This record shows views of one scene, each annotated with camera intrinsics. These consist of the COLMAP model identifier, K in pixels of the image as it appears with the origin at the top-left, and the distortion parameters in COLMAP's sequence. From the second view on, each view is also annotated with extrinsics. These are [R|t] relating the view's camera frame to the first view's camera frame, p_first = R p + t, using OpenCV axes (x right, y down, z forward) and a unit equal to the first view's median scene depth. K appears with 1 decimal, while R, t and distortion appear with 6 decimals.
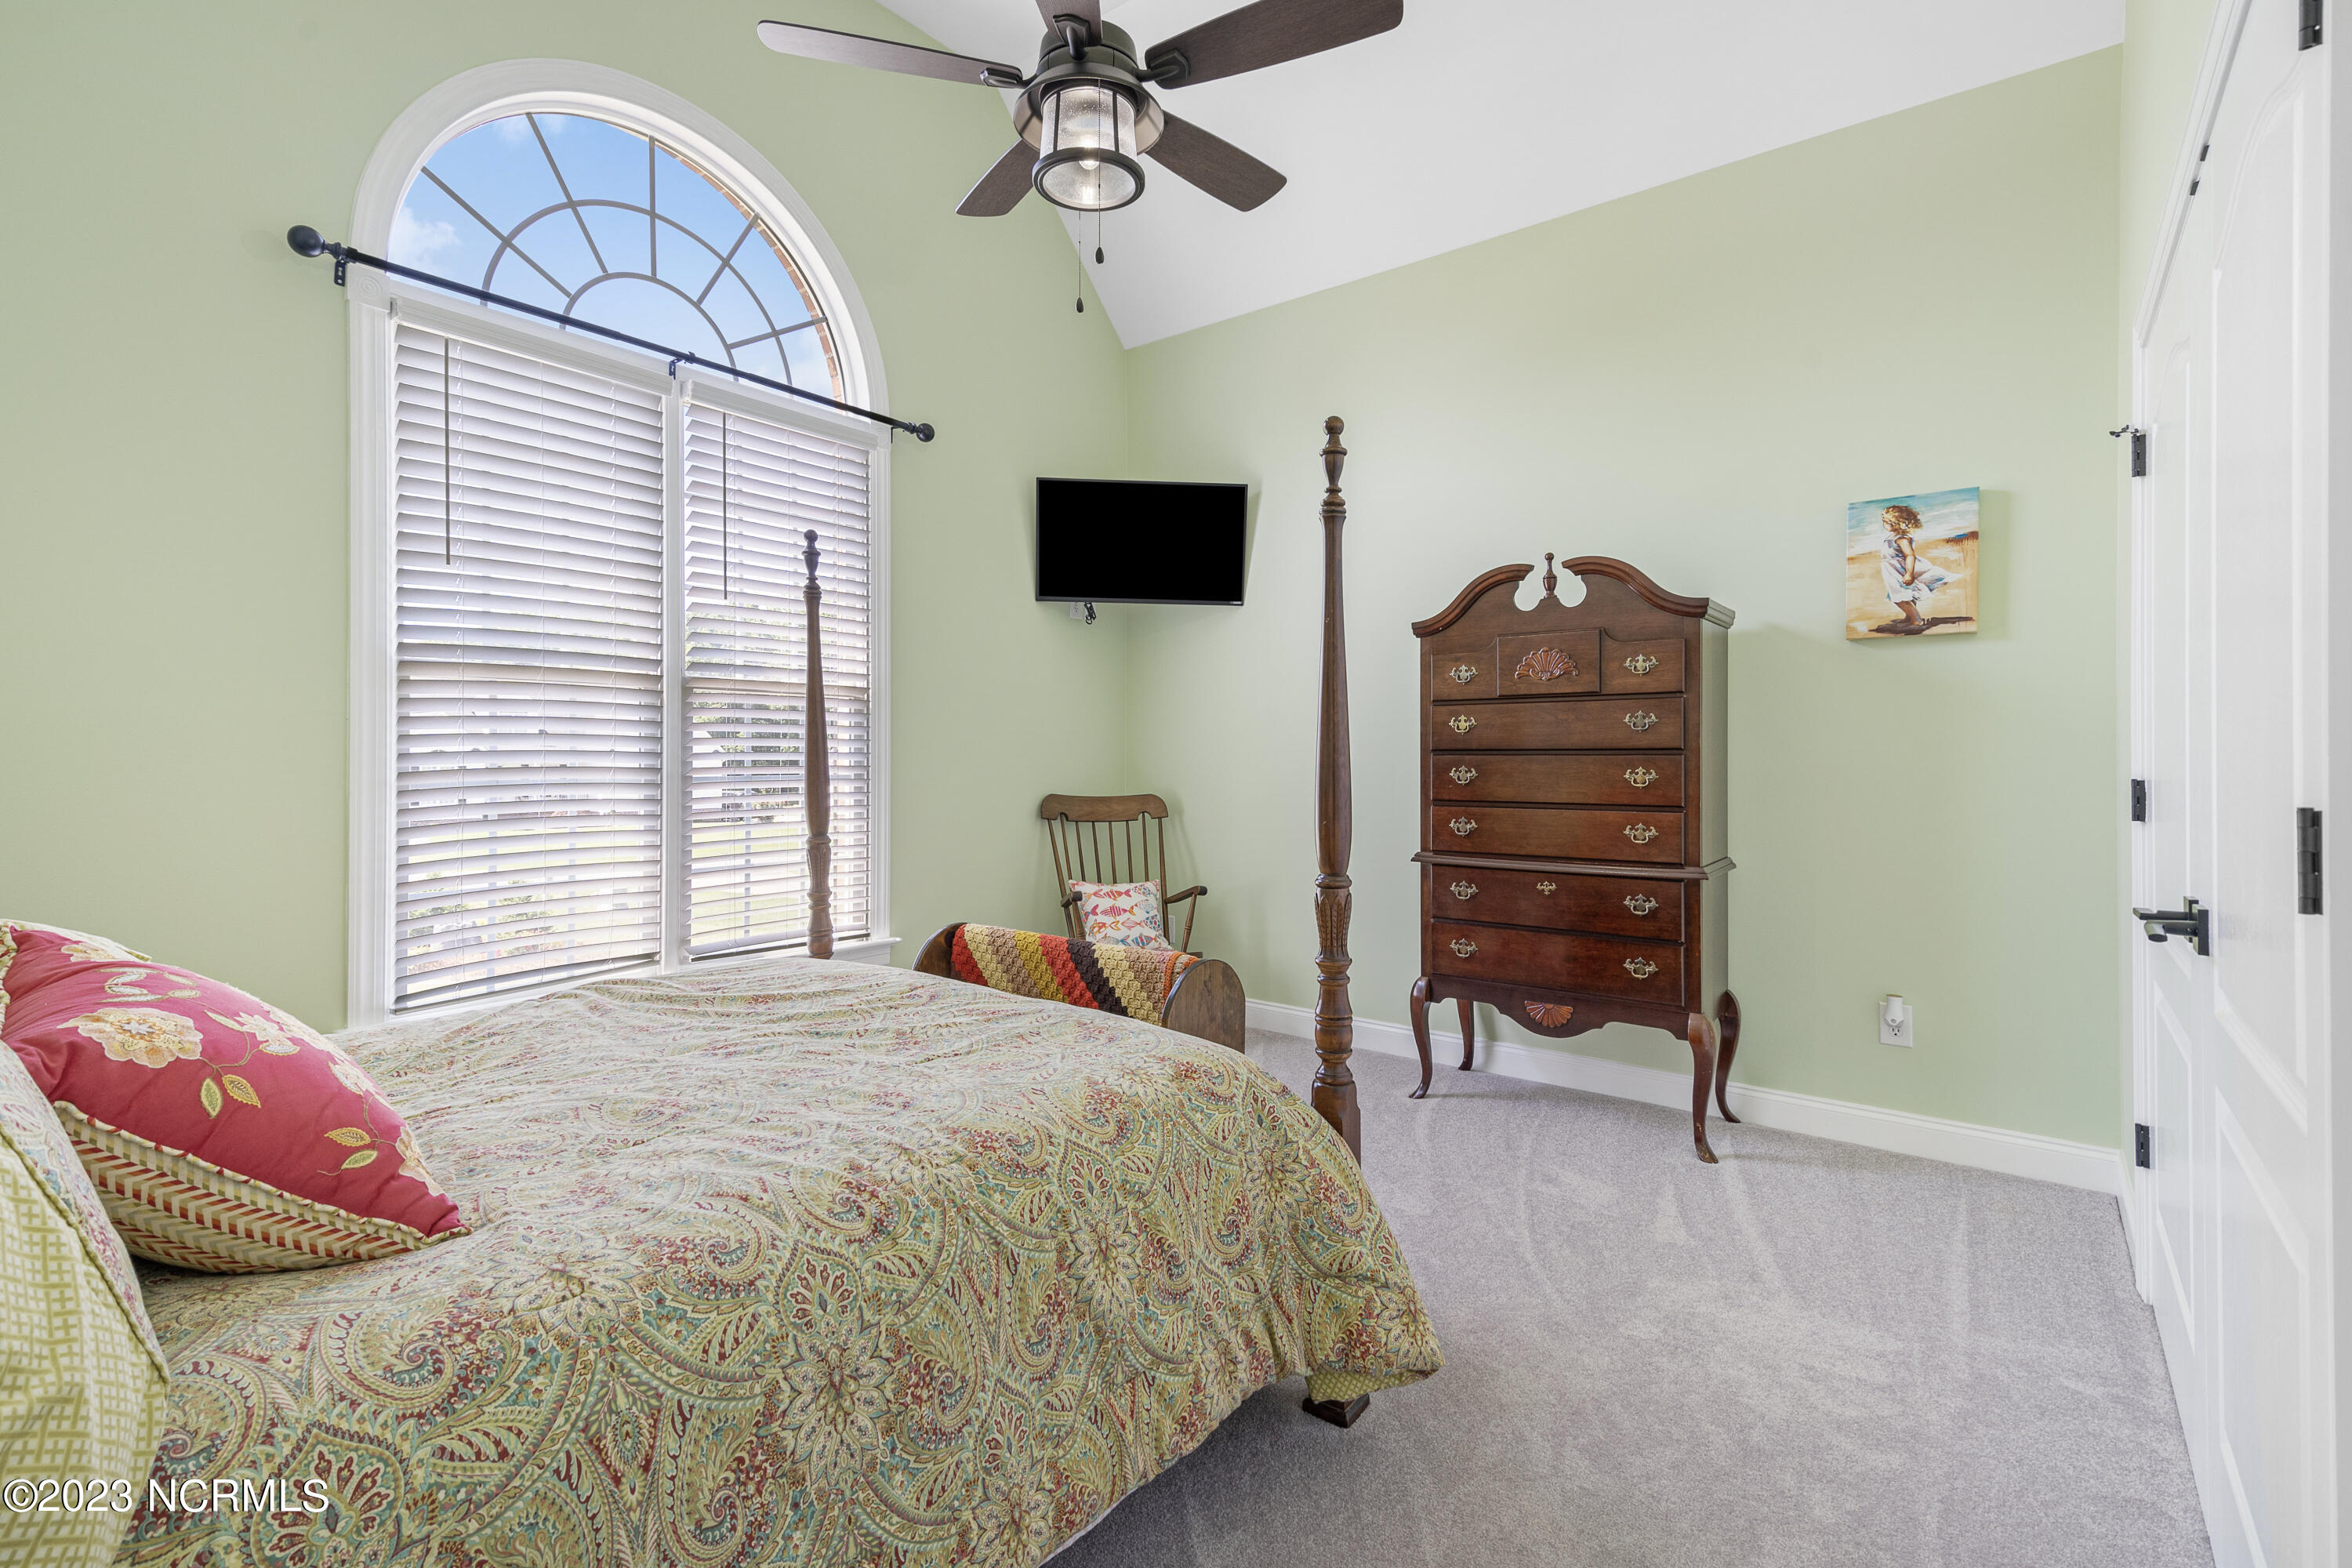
lens RADIAL K [[1074.4, 0, 1176.8], [0, 1074.4, 760.0], [0, 0, 1]] dist [0.027052, 0.000031]
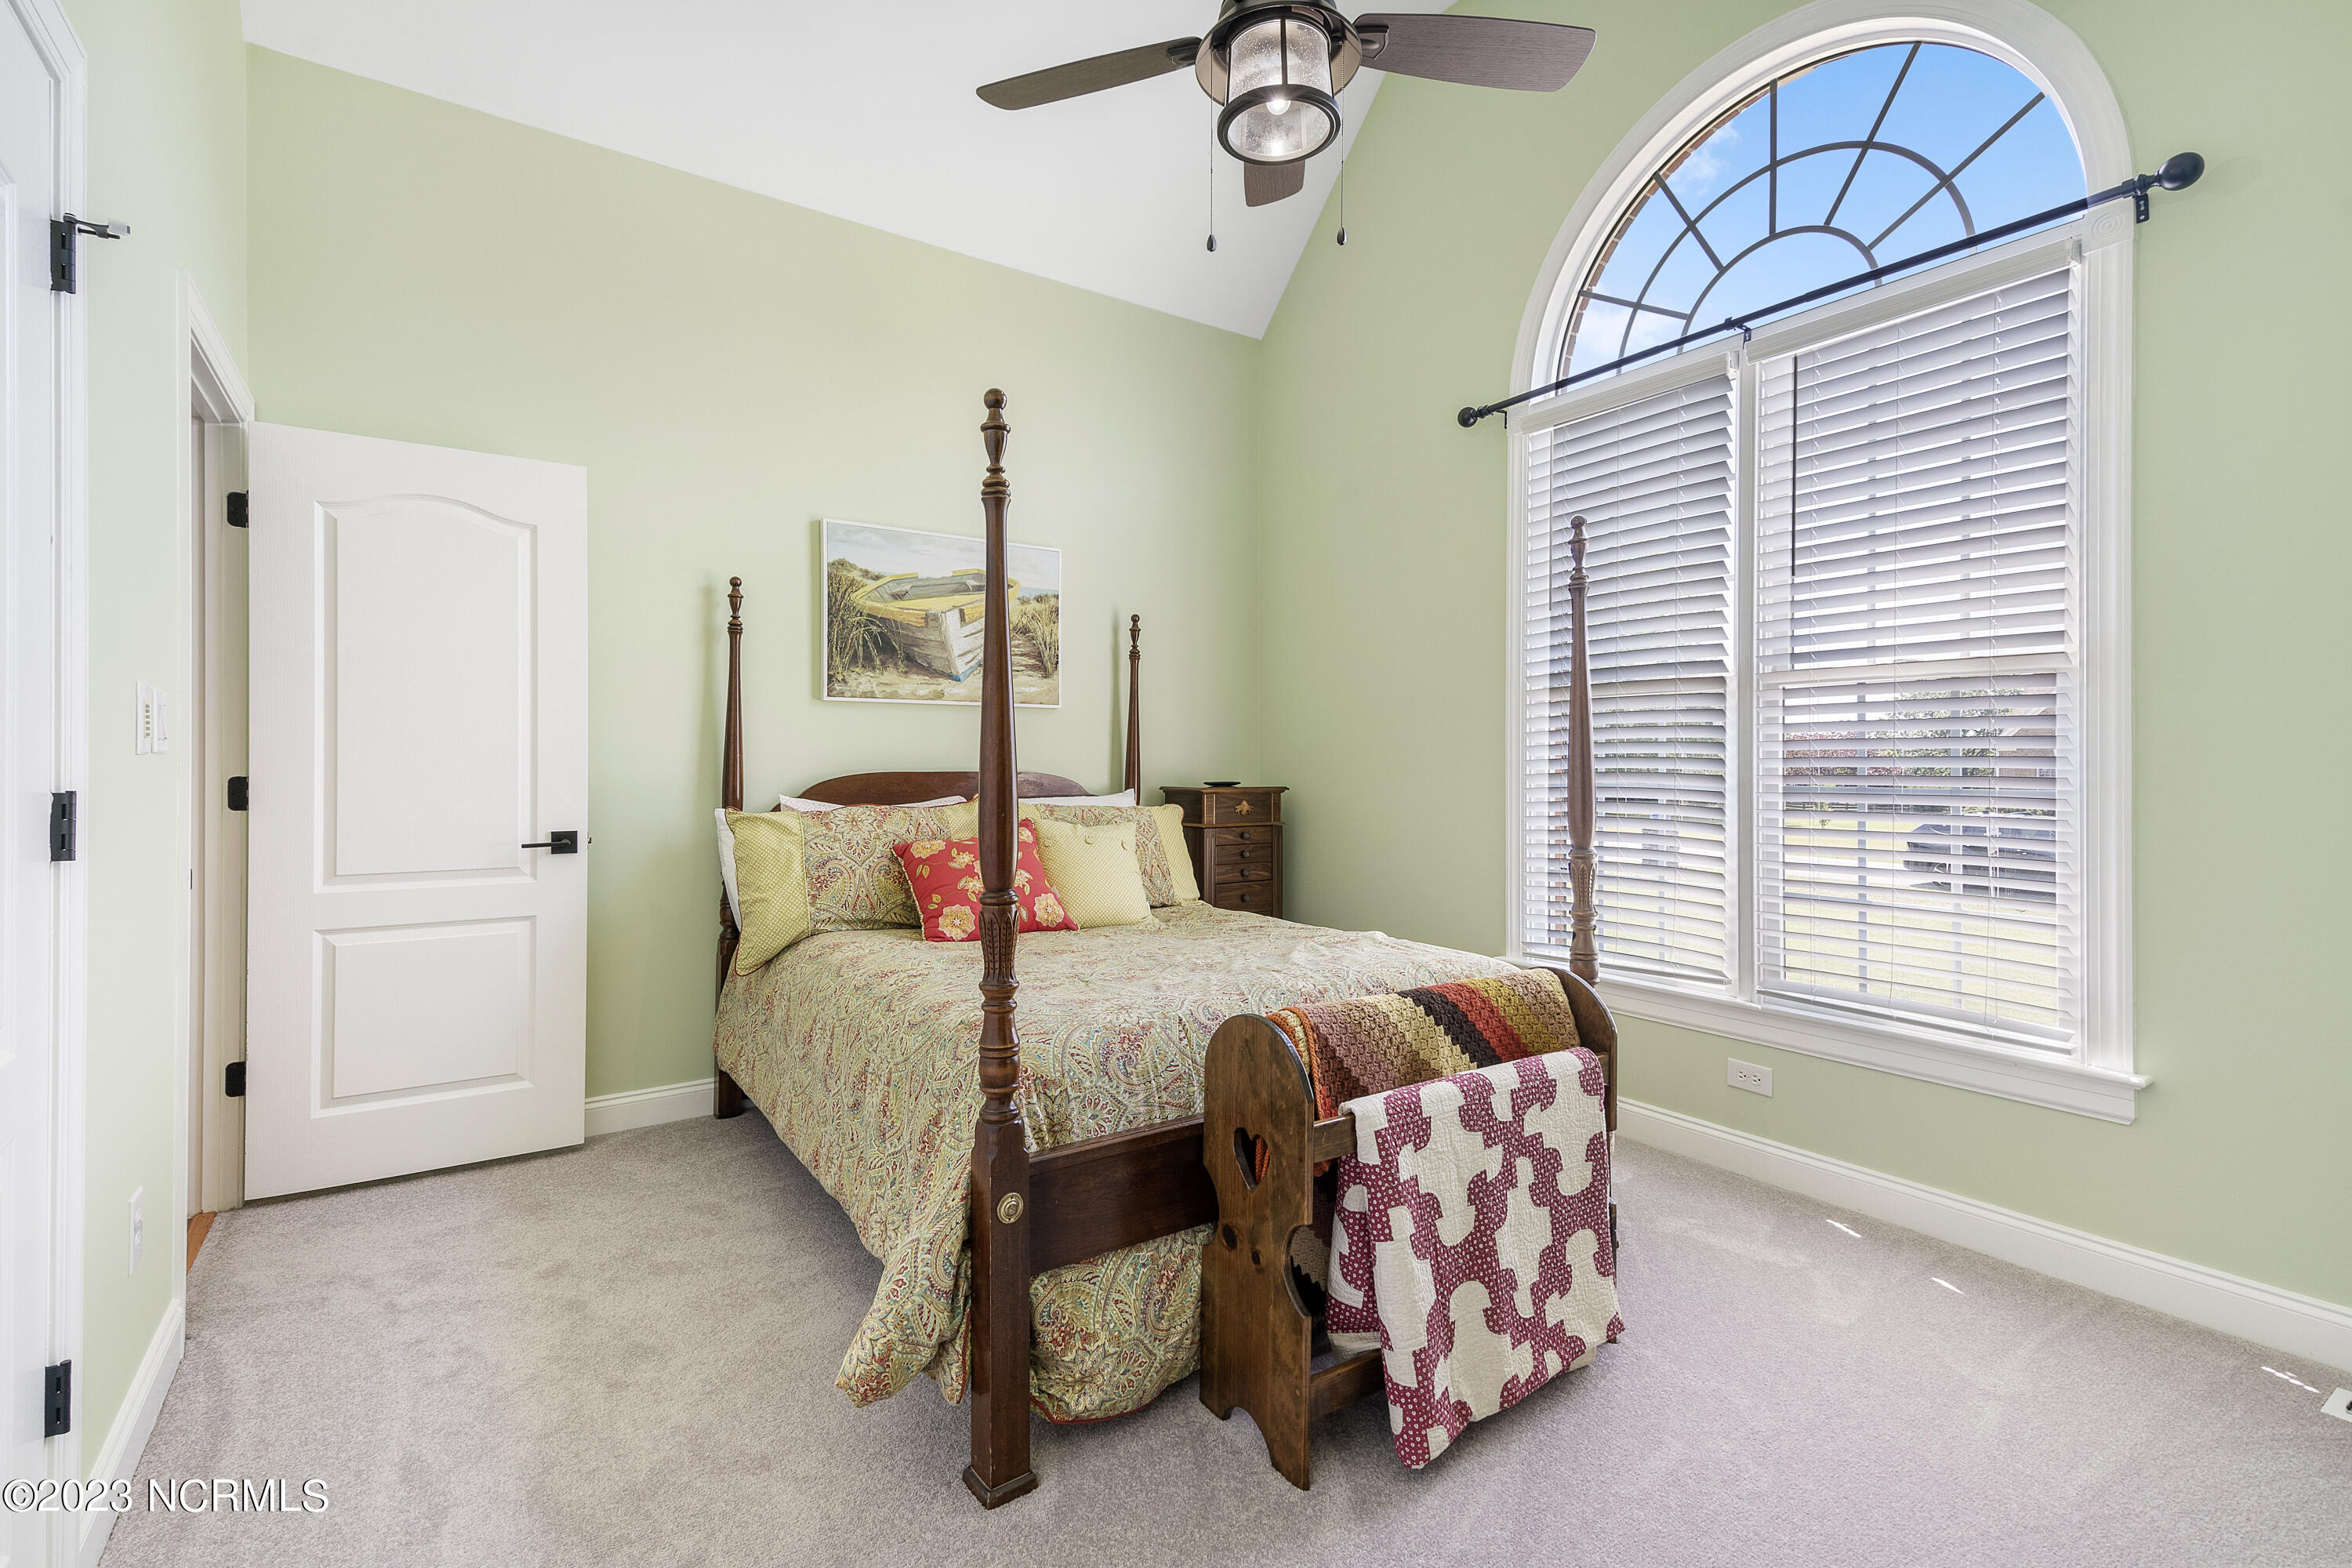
lens RADIAL K [[1074.4, 0, 1176.8], [0, 1074.4, 760.0], [0, 0, 1]] dist [0.027052, 0.000031]
pose [[-0.312972, -0.002947, -0.949758, 0.559015], [-0.001831, 0.999995, -0.002499, -0.002563], [0.949761, 0.000957, -0.312976, 0.845827]]
